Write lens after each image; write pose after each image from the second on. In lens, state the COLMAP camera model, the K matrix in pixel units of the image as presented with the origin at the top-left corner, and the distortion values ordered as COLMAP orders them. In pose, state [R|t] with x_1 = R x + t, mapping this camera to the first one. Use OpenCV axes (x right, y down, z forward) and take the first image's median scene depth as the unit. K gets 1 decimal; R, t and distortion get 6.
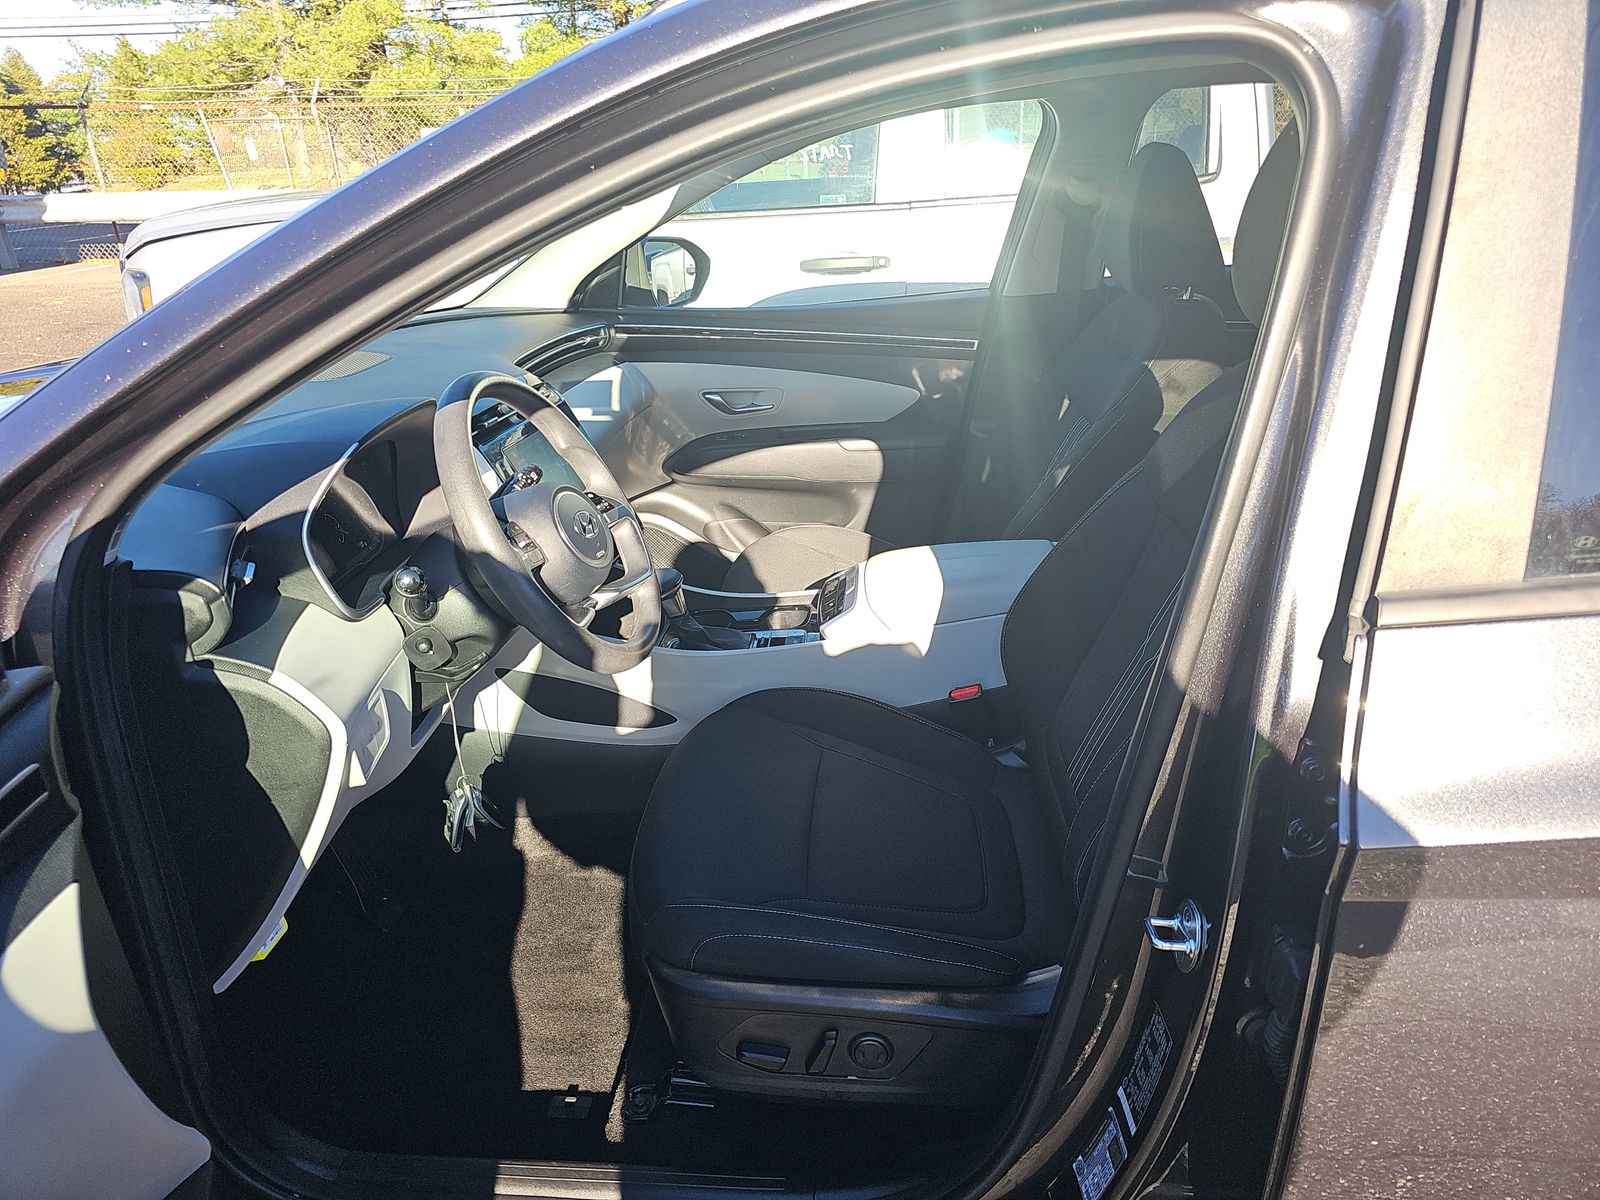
lens RADIAL K [[1070.6, 0, 800.0], [0, 1070.6, 600.0], [0, 0, 1]] dist [0.010281, -0.001814]
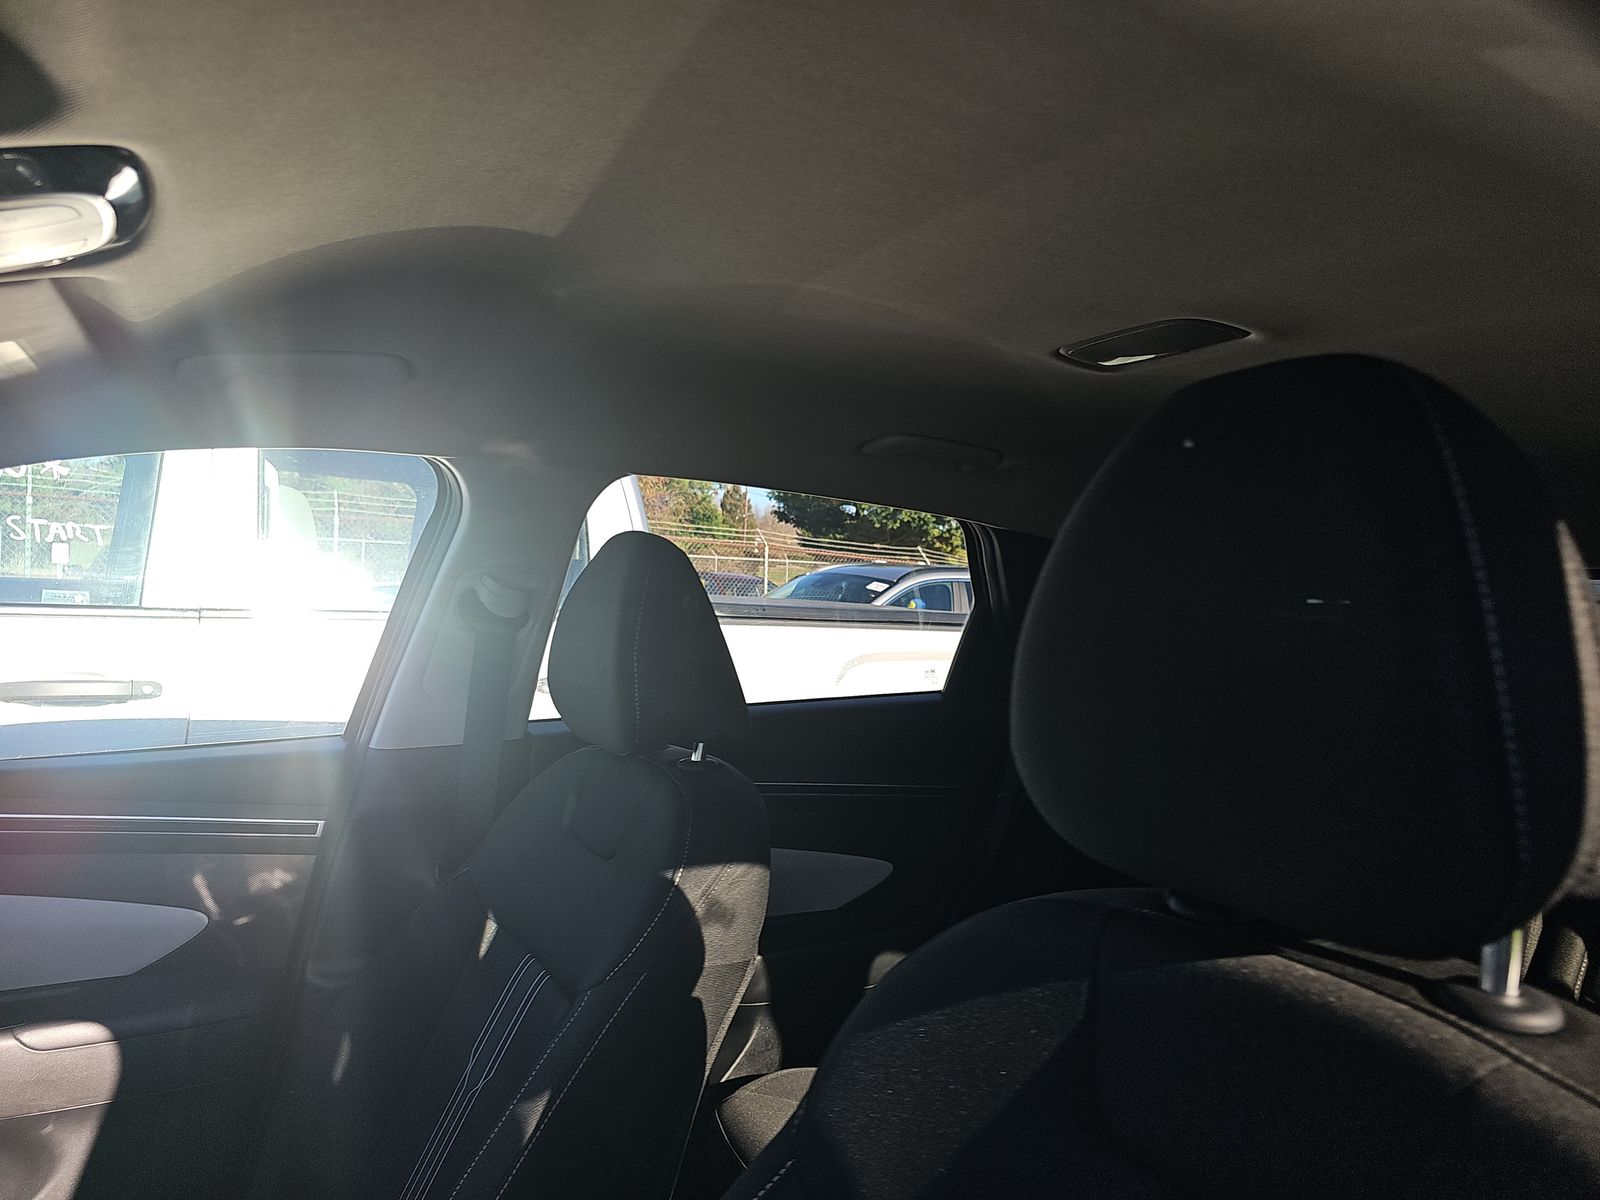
lens RADIAL K [[1070.6, 0, 800.0], [0, 1070.6, 600.0], [0, 0, 1]] dist [0.010281, -0.001814]
pose [[0.819037, 0.077100, 0.568536, 0.034257], [0.147889, 0.929074, -0.339043, -0.112429], [-0.554353, 0.361769, 0.749544, 0.355282]]
